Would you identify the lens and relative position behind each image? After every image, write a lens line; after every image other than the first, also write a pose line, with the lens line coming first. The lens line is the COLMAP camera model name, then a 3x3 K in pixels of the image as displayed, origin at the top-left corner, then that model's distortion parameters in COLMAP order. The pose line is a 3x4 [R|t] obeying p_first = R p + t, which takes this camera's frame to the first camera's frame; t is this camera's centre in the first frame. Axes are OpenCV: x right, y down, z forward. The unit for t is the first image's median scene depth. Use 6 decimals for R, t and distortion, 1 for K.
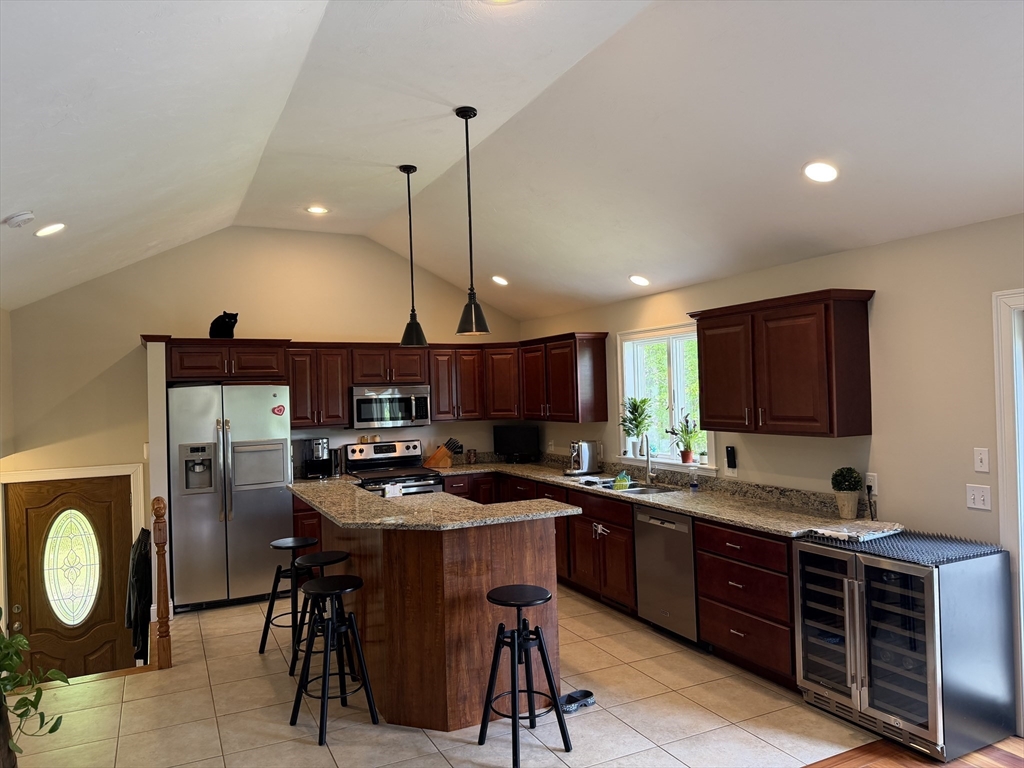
lens RADIAL K [[728.4, 0, 478.0], [0, 728.4, 384.5], [0, 0, 1]] dist [0.092775, -0.014568]
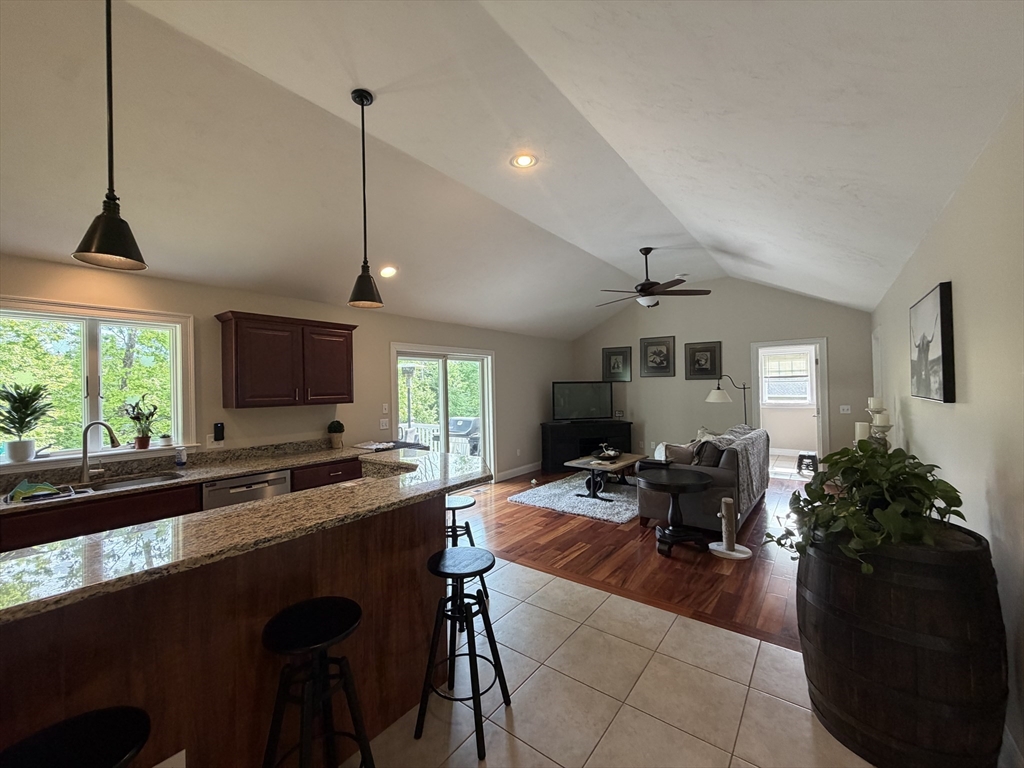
lens RADIAL K [[409.0, 0, 512.2], [0, 409.0, 380.4], [0, 0, 1]] dist [0.002678, 0.000328]
pose [[-0.484890, 0.052622, 0.872991, -0.480143], [0.027115, 0.998613, -0.045133, 0.054024], [-0.874155, 0.001787, -0.485644, 0.865160]]
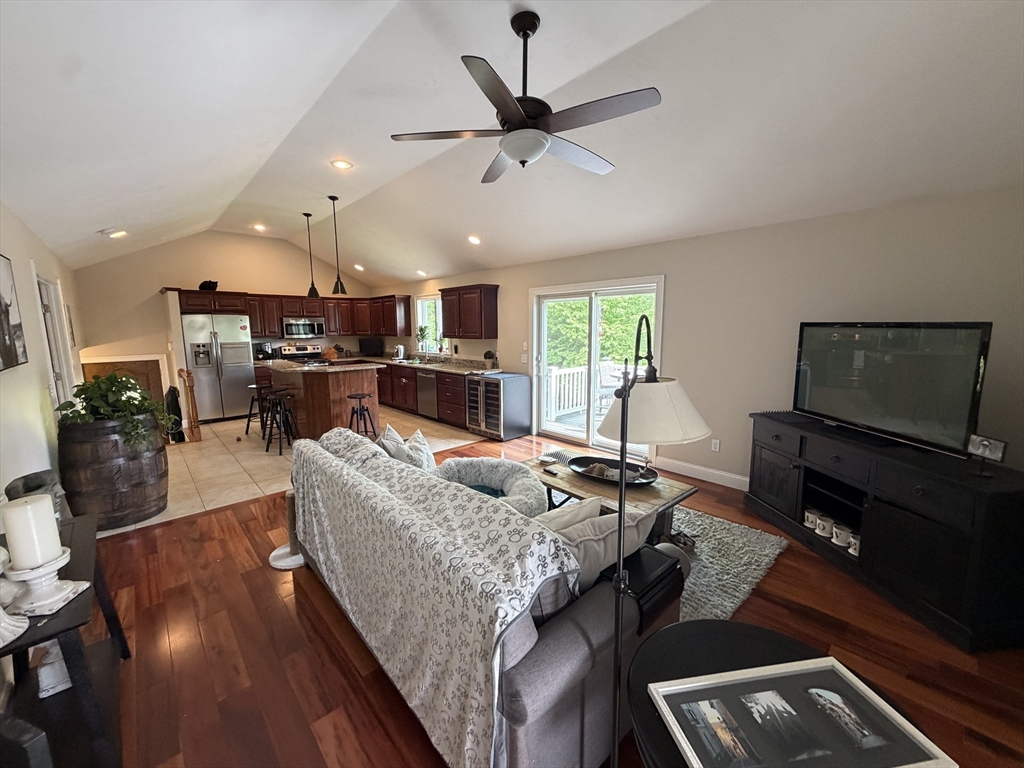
lens RADIAL K [[409.0, 0, 499.0], [0, 409.0, 385.1], [0, 0, 1]] dist [0.002678, 0.000328]
pose [[0.948757, -0.026003, 0.314934, 0.042105], [-0.021430, 0.989020, 0.146220, 0.012419], [-0.315279, -0.145476, 0.937783, -0.339883]]
